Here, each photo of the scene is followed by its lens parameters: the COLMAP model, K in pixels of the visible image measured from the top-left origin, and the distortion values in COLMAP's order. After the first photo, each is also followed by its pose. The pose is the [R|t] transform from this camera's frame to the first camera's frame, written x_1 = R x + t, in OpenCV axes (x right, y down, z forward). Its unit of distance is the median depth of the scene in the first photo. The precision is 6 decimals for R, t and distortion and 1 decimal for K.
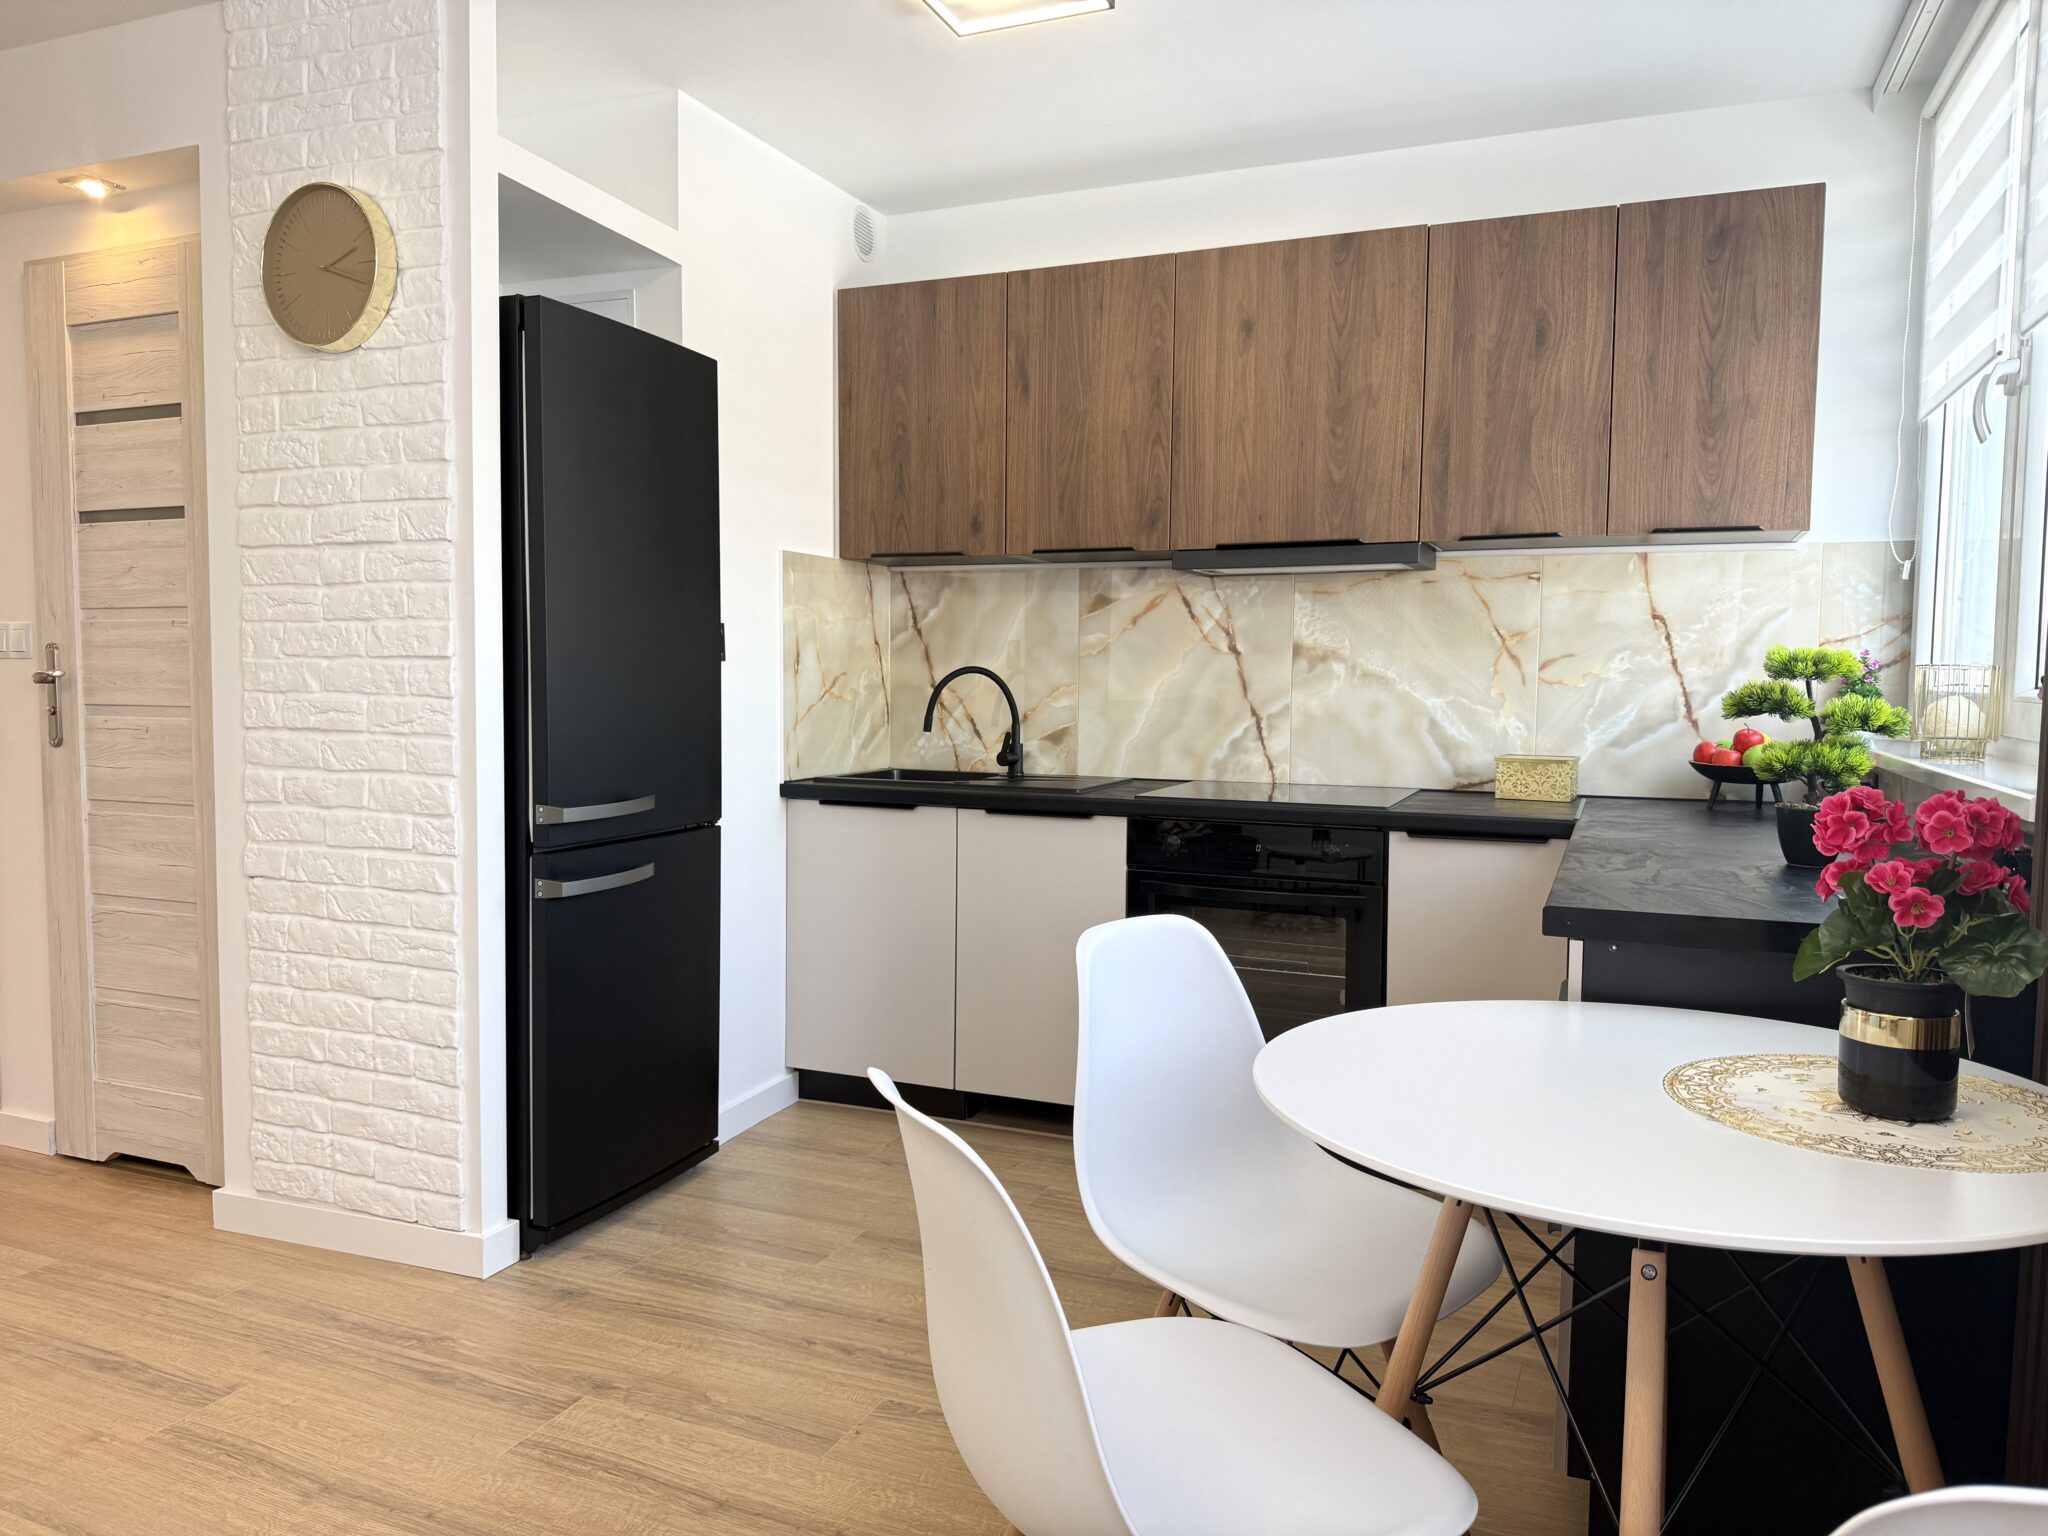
lens RADIAL K [[1435.5, 0, 1024.0], [0, 1435.5, 768.0], [0, 0, 1]] dist [0.033893, -0.037909]
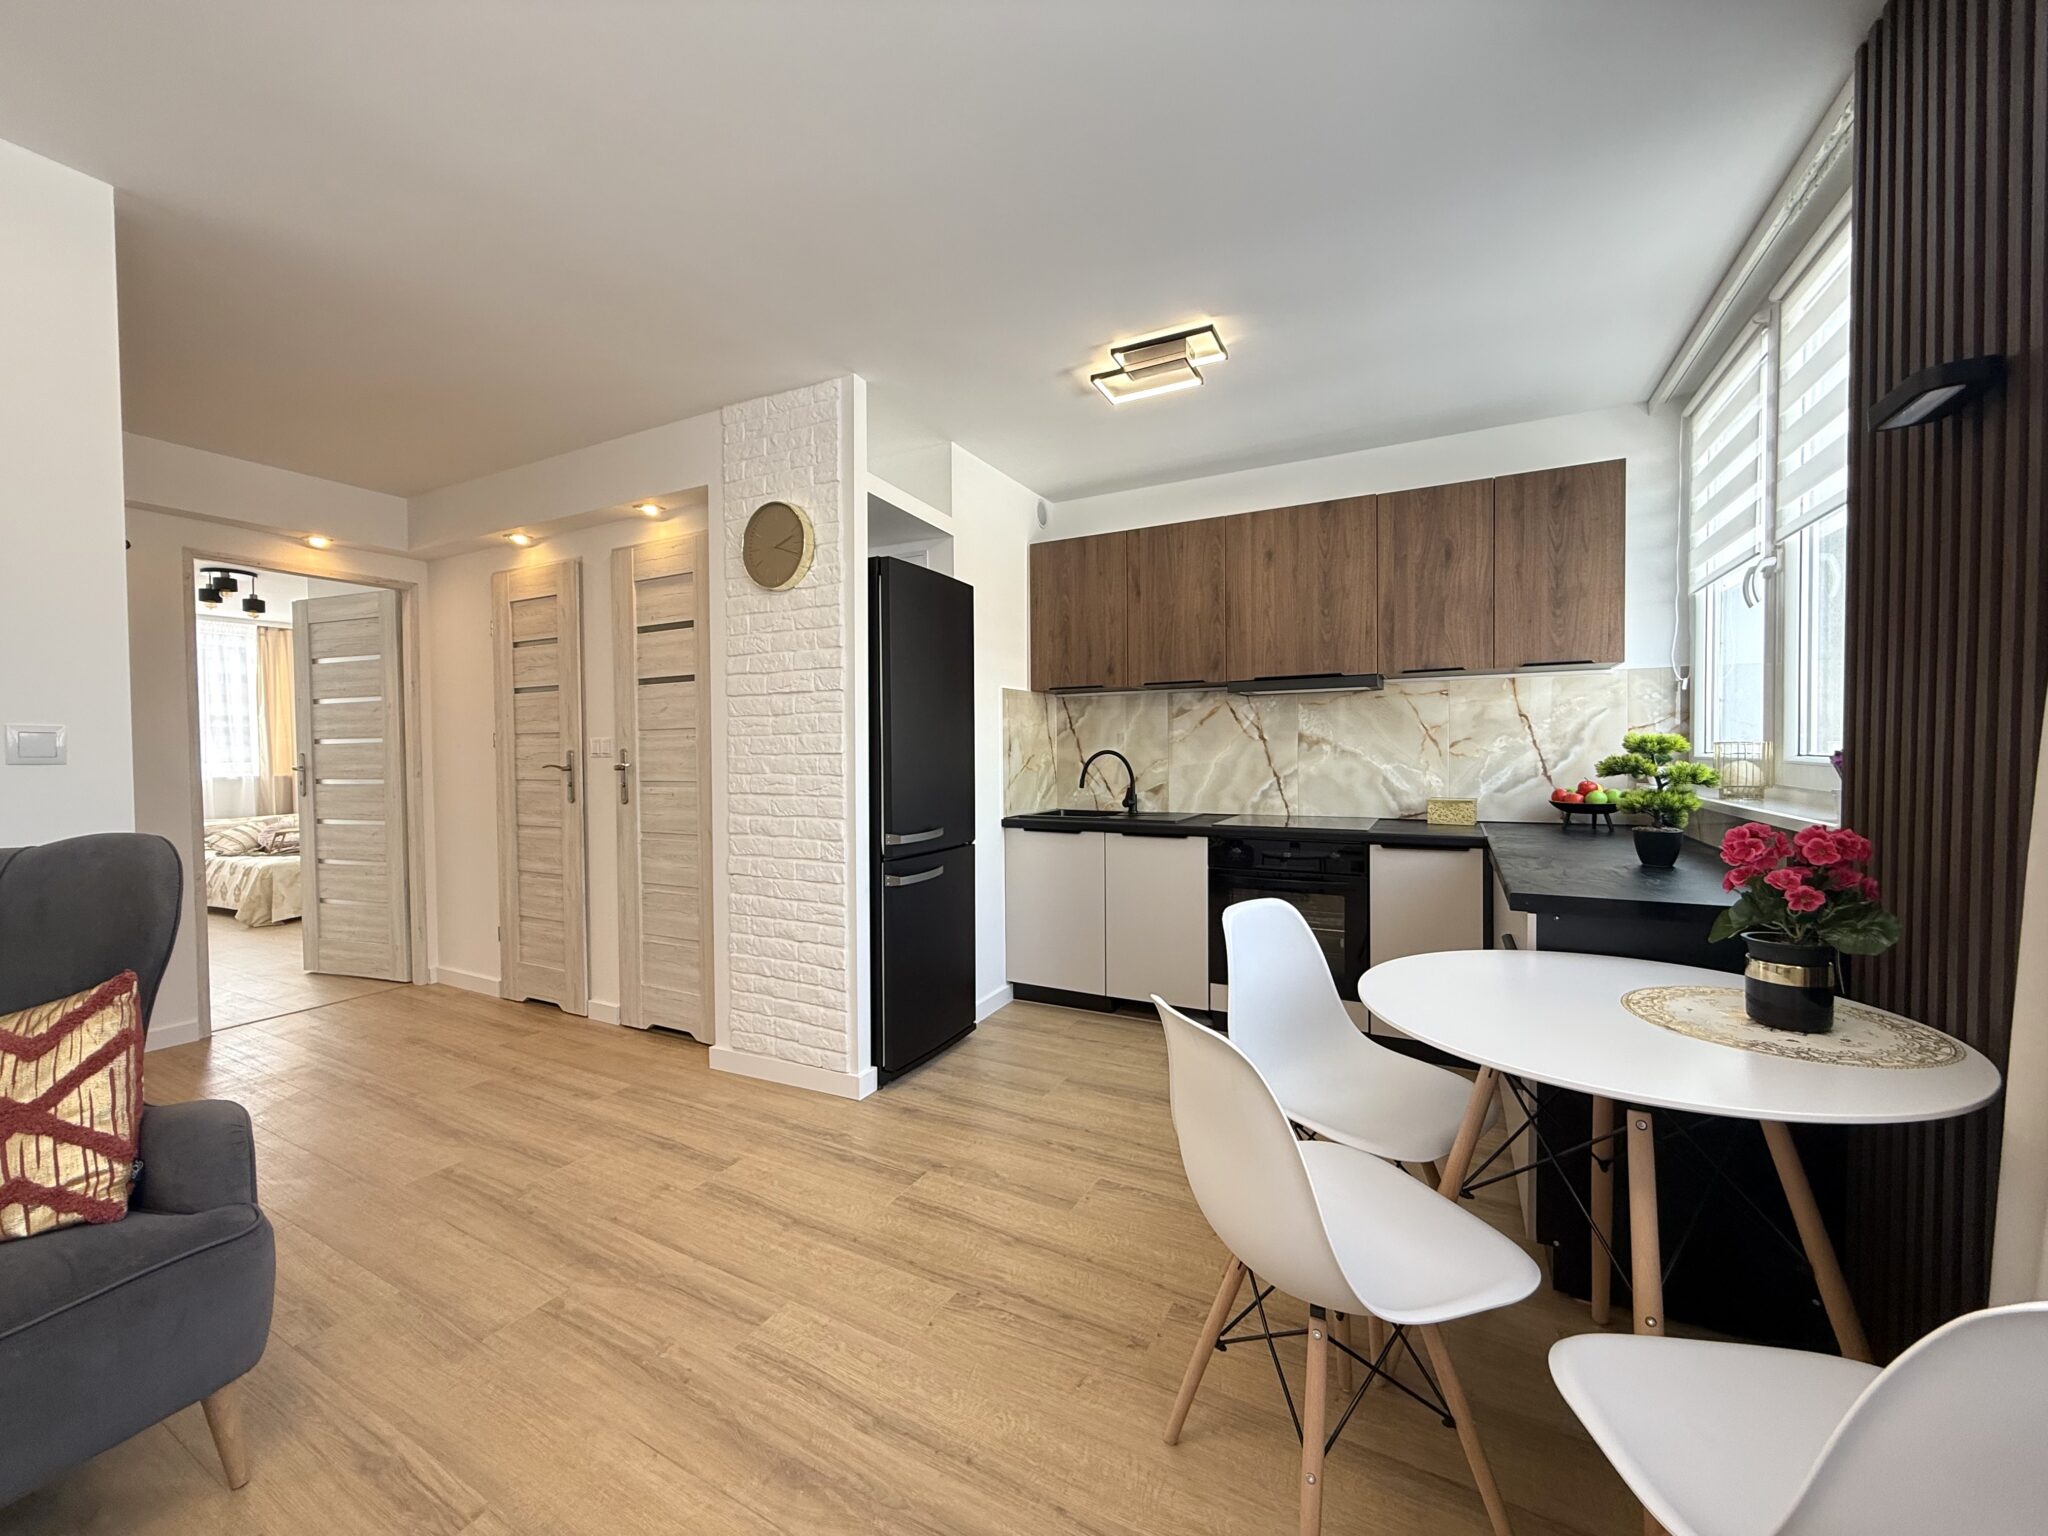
lens RADIAL K [[809.2, 0, 1019.8], [0, 809.2, 767.0], [0, 0, 1]] dist [0.006198, 0.000292]
pose [[0.995524, -0.016919, -0.092987, -0.071793], [0.012569, 0.998808, -0.047170, -0.007813], [0.093674, 0.045790, 0.994549, 0.003090]]
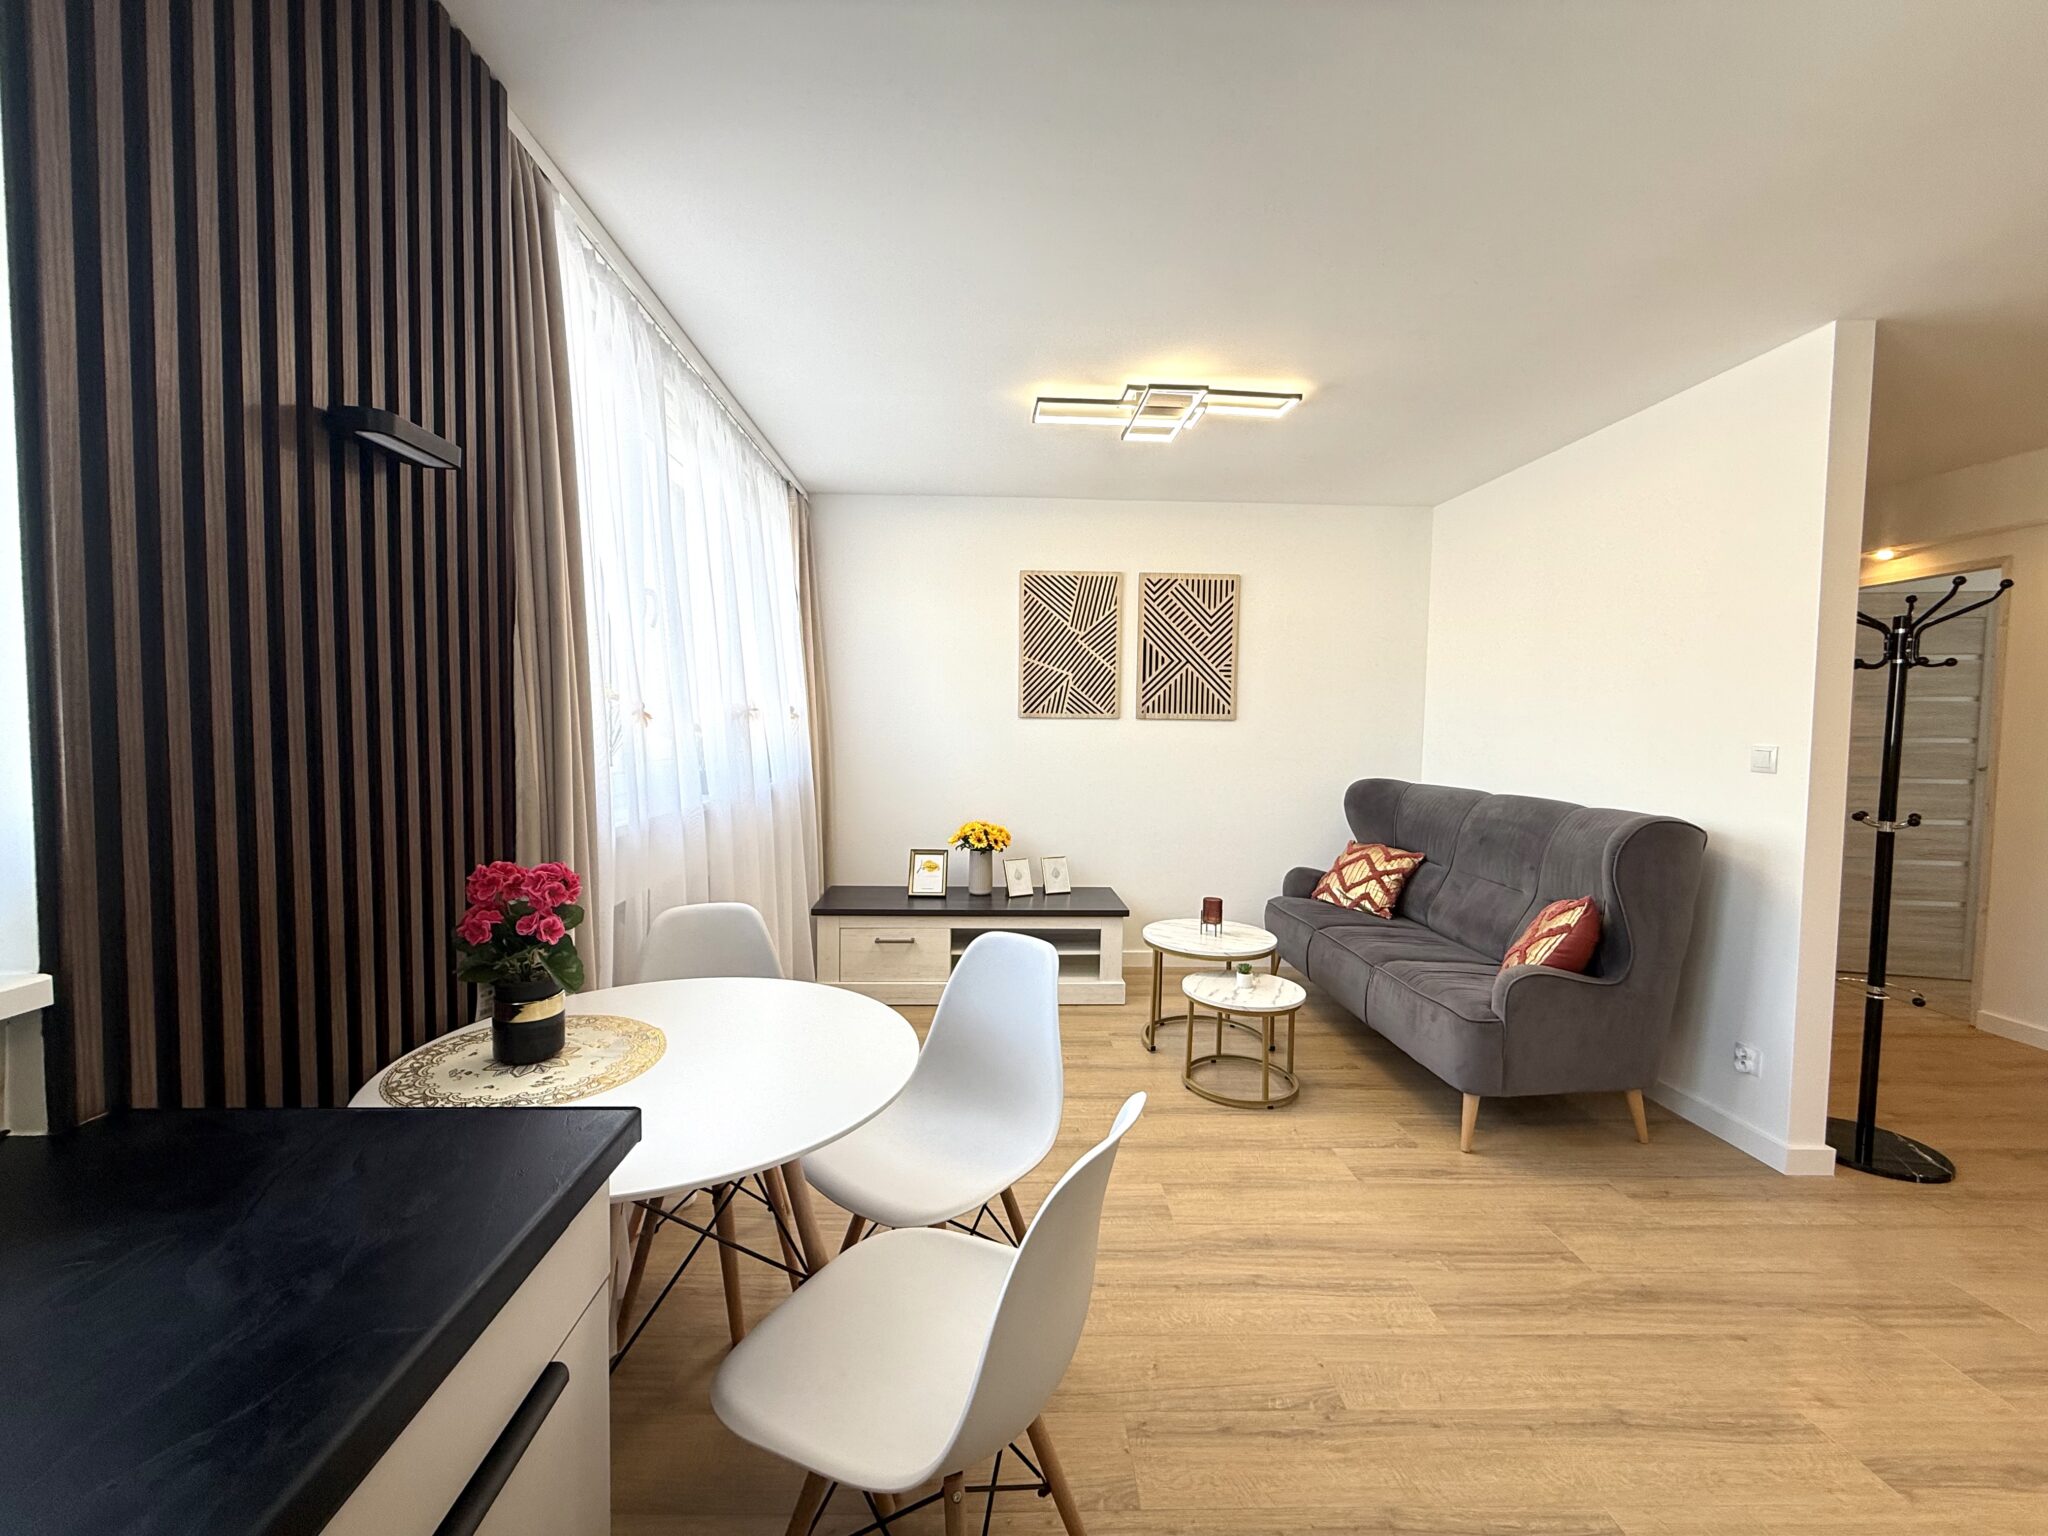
lens RADIAL K [[809.2, 0, 1019.8], [0, 809.2, 767.0], [0, 0, 1]] dist [0.006198, 0.000292]
pose [[-0.905475, -0.002409, -0.424392, 0.227947], [-0.051940, 0.993096, 0.105183, -0.099369], [0.421208, 0.117284, -0.899349, 0.937343]]
